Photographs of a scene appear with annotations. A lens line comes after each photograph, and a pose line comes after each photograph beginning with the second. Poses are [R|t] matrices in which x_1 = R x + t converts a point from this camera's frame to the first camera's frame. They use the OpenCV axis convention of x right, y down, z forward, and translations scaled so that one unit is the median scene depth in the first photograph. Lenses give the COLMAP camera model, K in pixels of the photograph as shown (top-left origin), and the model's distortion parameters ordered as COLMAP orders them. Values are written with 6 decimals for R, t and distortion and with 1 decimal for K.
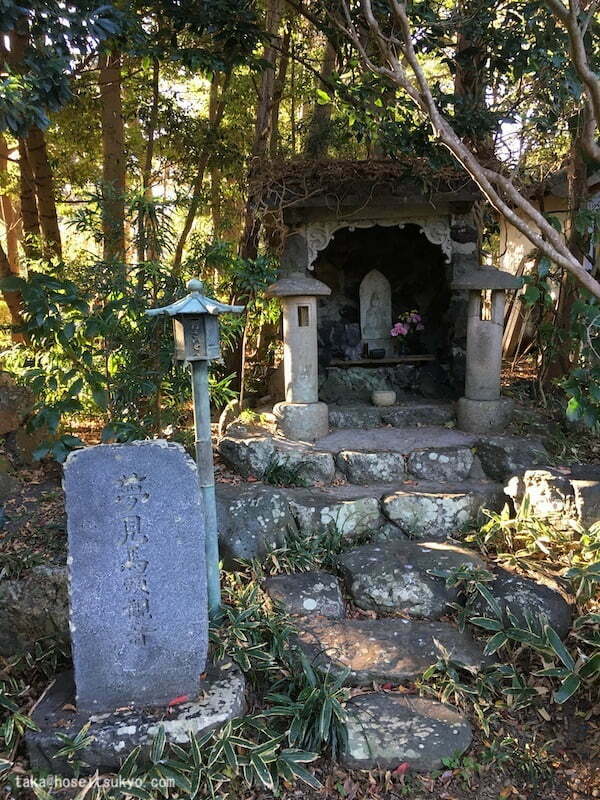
lens RADIAL K [[663.0, 0, 299.3], [0, 663.0, 400.7], [0, 0, 1]] dist [0.006930, 0.002587]
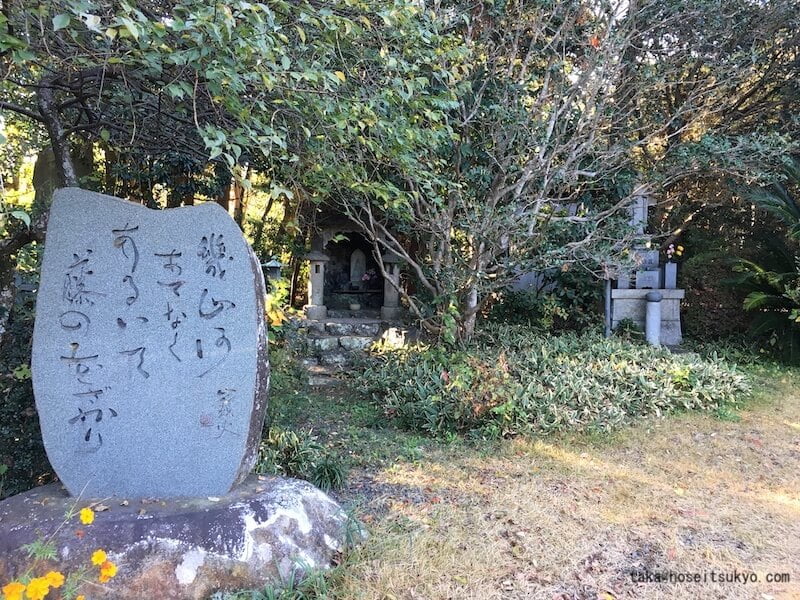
lens RADIAL K [[660.1, 0, 401.5], [0, 660.1, 299.5], [0, 0, 1]] dist [0.030740, -0.016072]
pose [[0.997500, 0.044508, 0.054892, 0.182039], [-0.040059, 0.996018, -0.079647, 0.158757], [-0.058219, 0.077249, 0.995311, -1.378137]]
